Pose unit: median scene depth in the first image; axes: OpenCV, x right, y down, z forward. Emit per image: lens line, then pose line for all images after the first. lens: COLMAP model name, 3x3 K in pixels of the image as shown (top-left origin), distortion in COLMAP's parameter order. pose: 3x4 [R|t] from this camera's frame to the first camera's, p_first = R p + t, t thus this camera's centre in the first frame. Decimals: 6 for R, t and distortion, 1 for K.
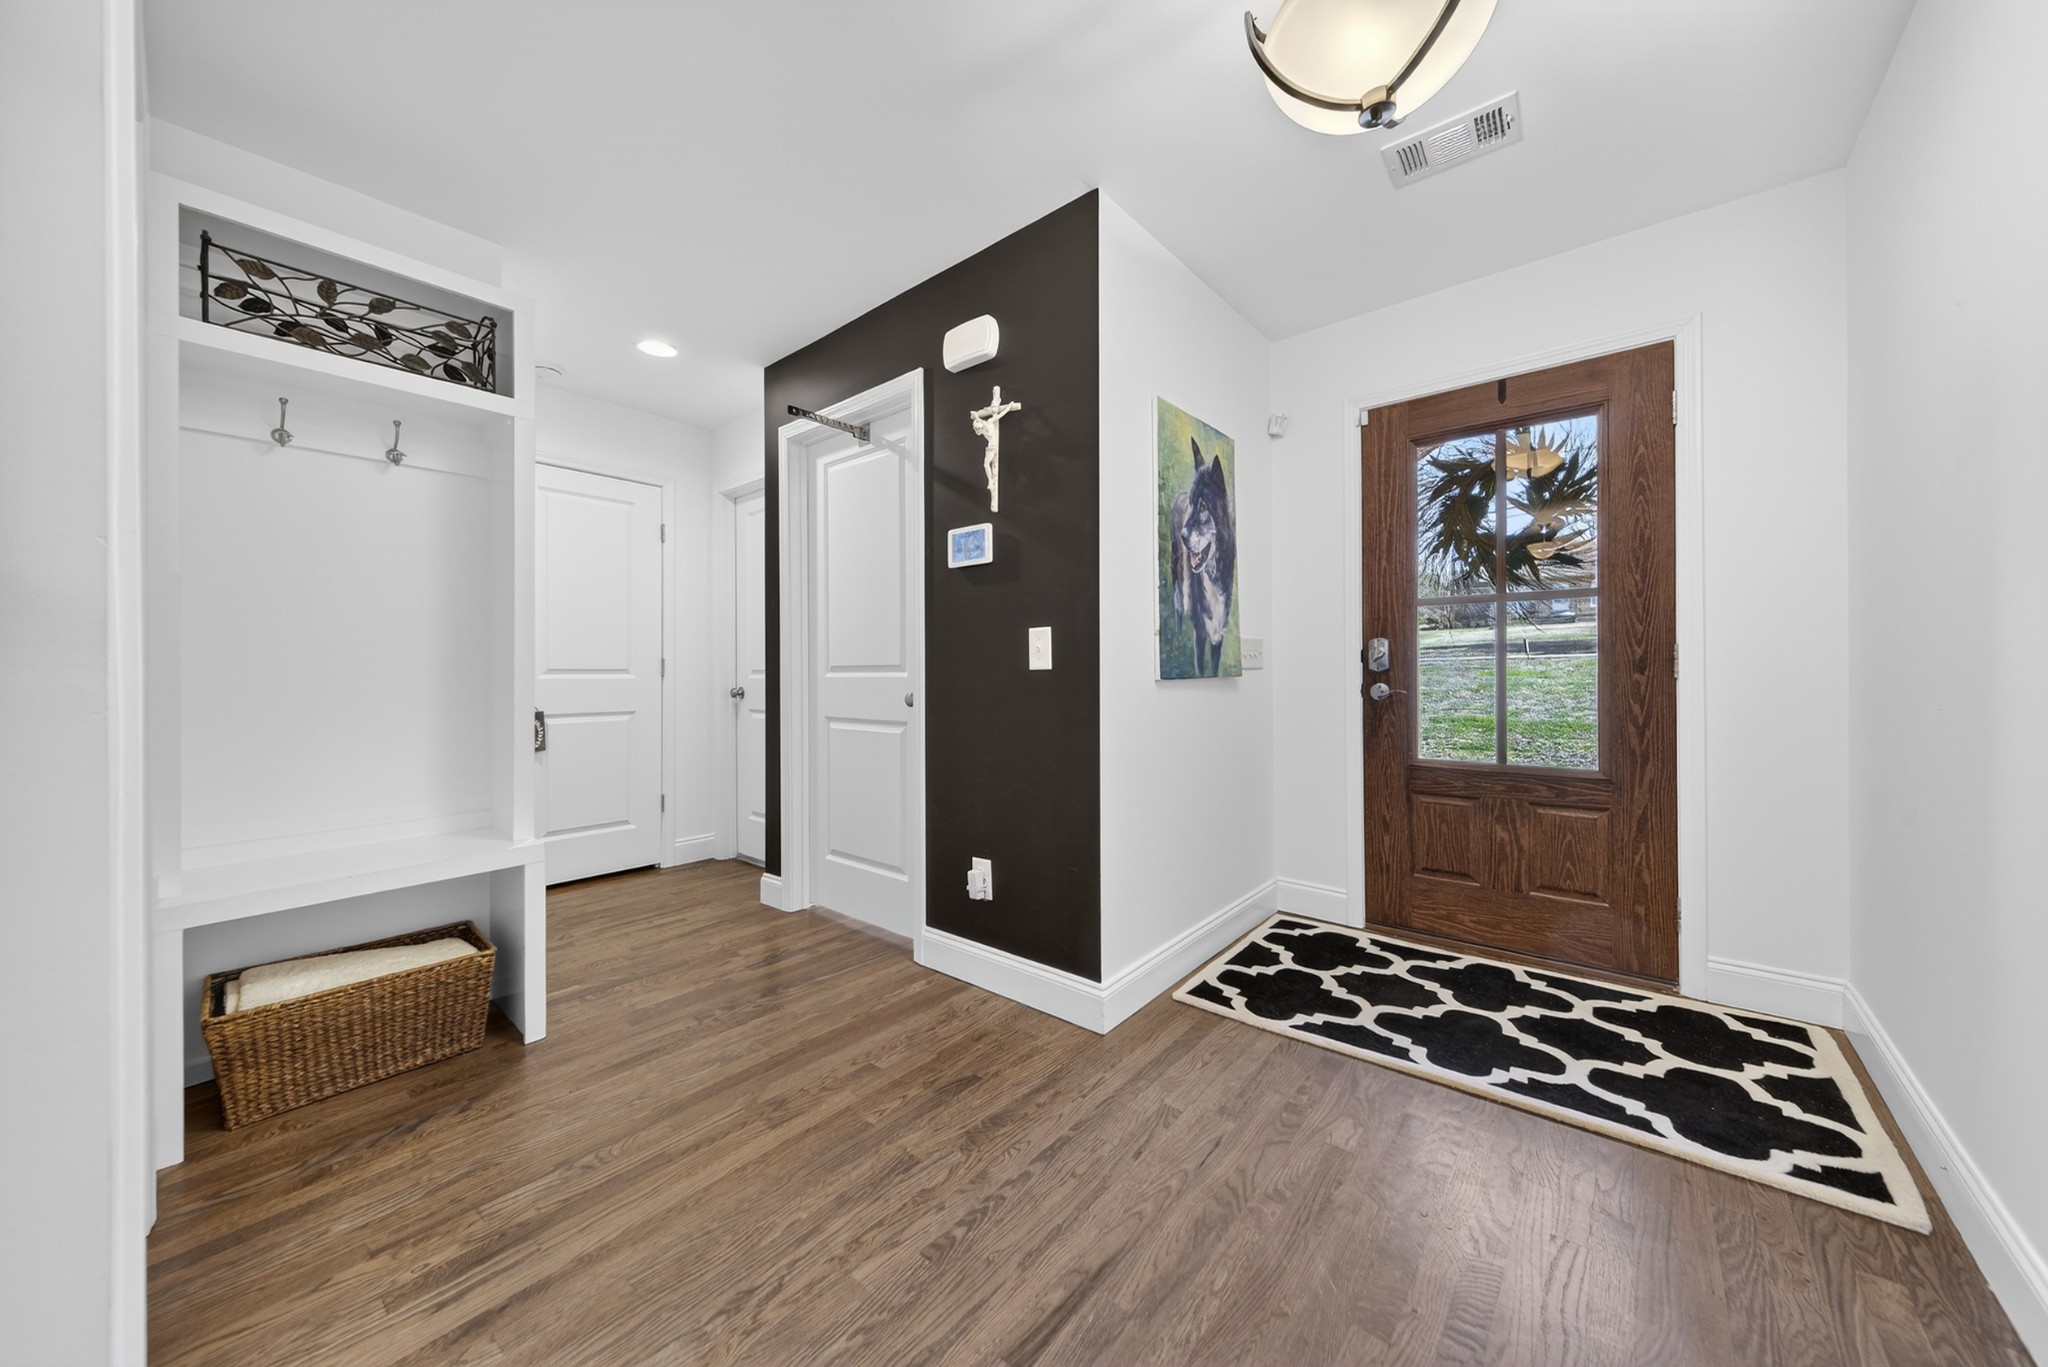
lens RADIAL K [[710.2, 0, 1021.9], [0, 710.2, 680.6], [0, 0, 1]] dist [0.001862, 0.000097]
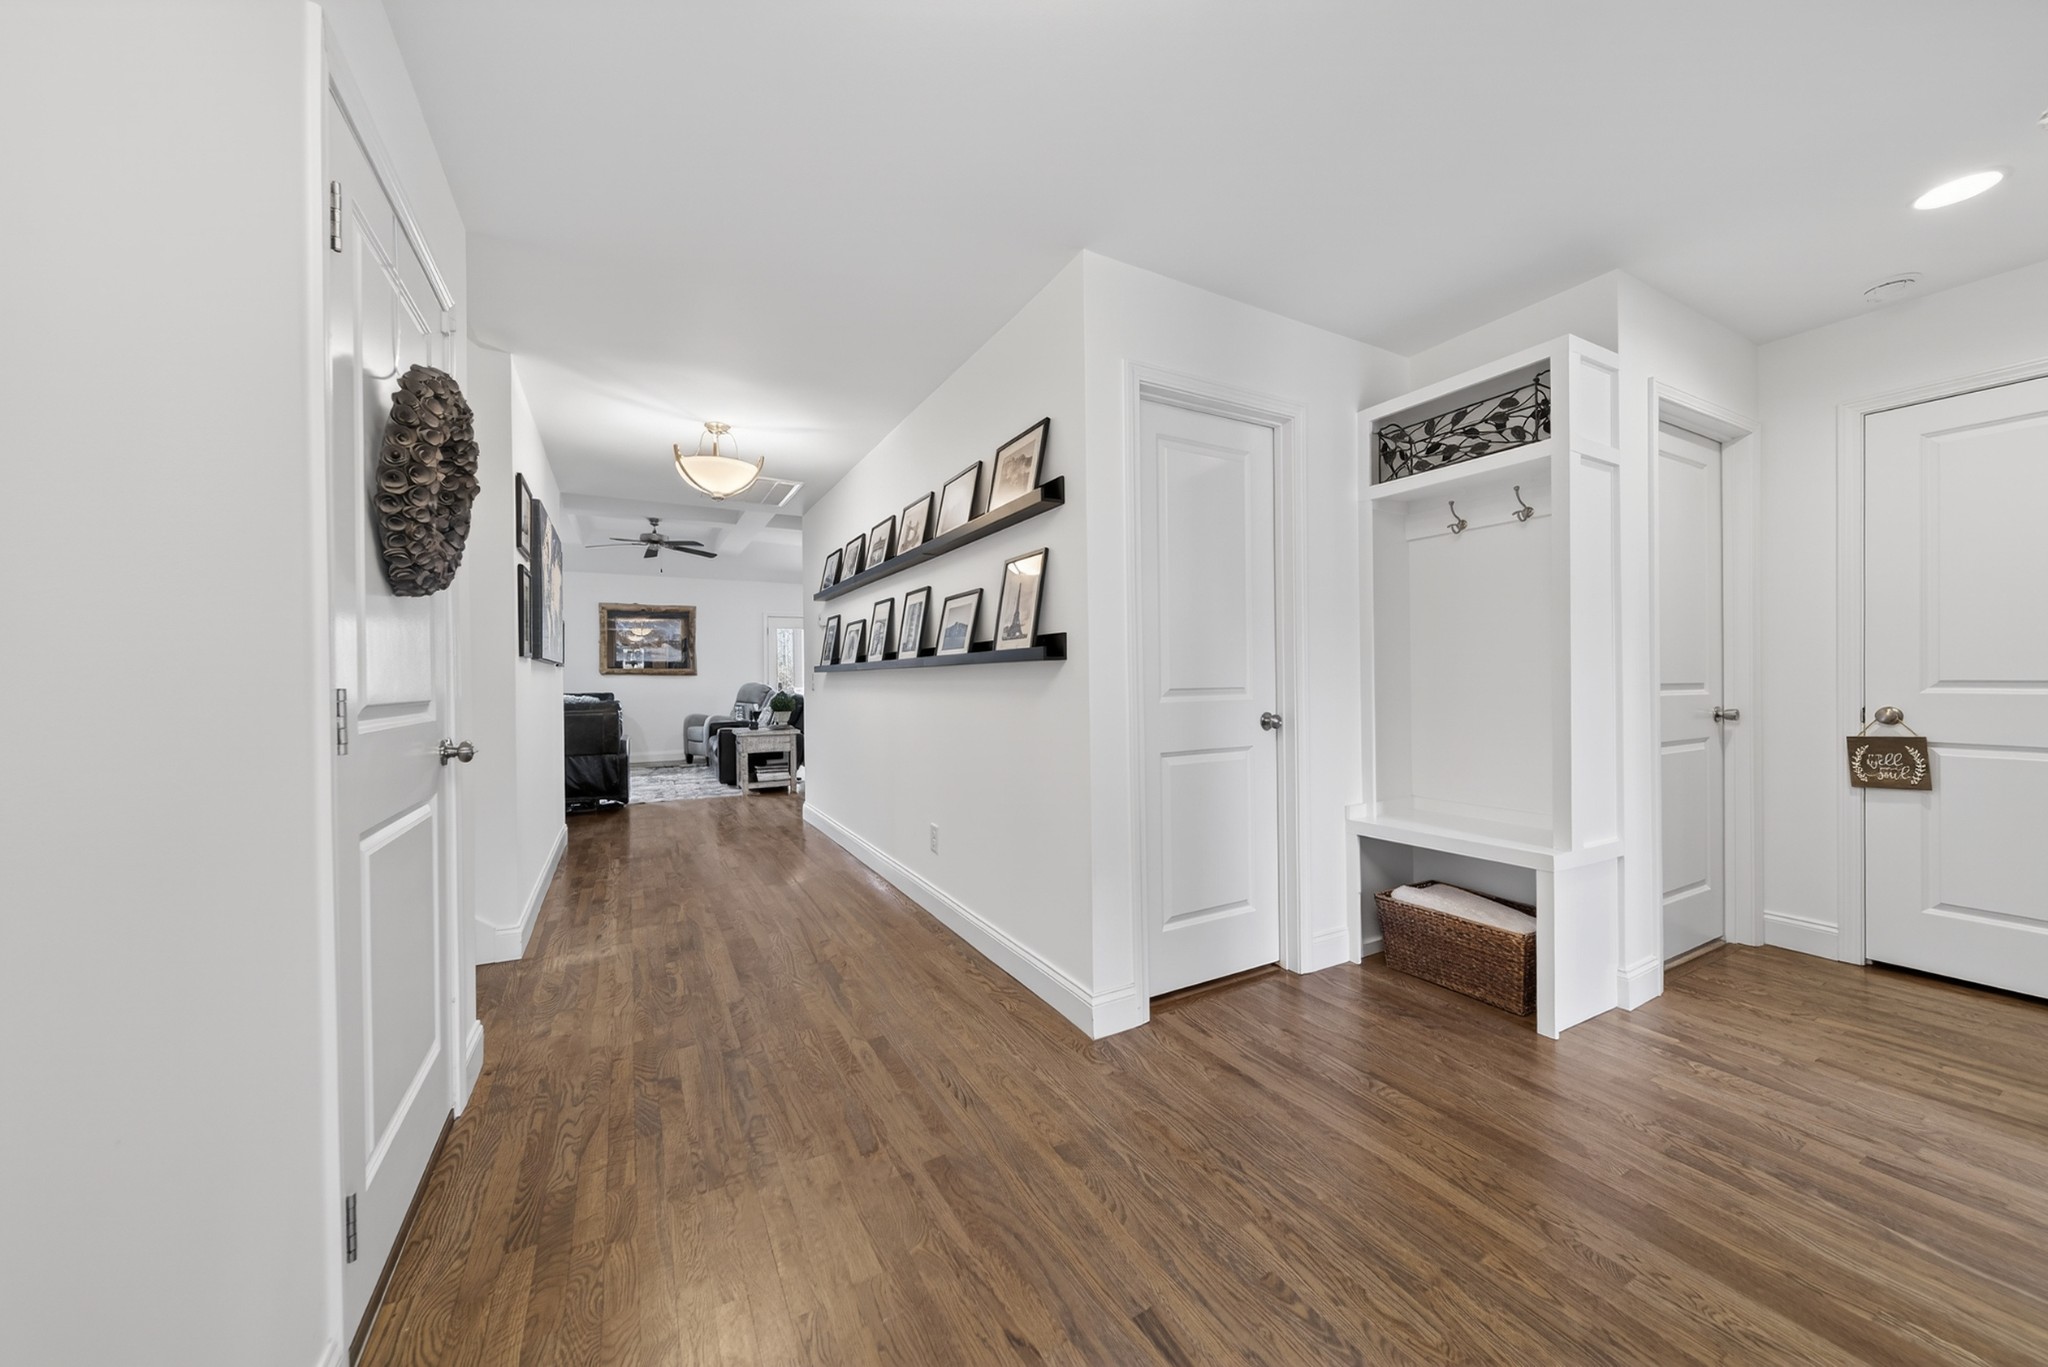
lens RADIAL K [[710.2, 0, 1021.9], [0, 710.2, 680.6], [0, 0, 1]] dist [0.001862, 0.000097]
pose [[-0.353206, 0.012098, -0.935467, 0.817113], [0.004540, 0.999927, 0.011218, -0.062744], [0.935535, -0.000285, -0.353235, 0.883693]]
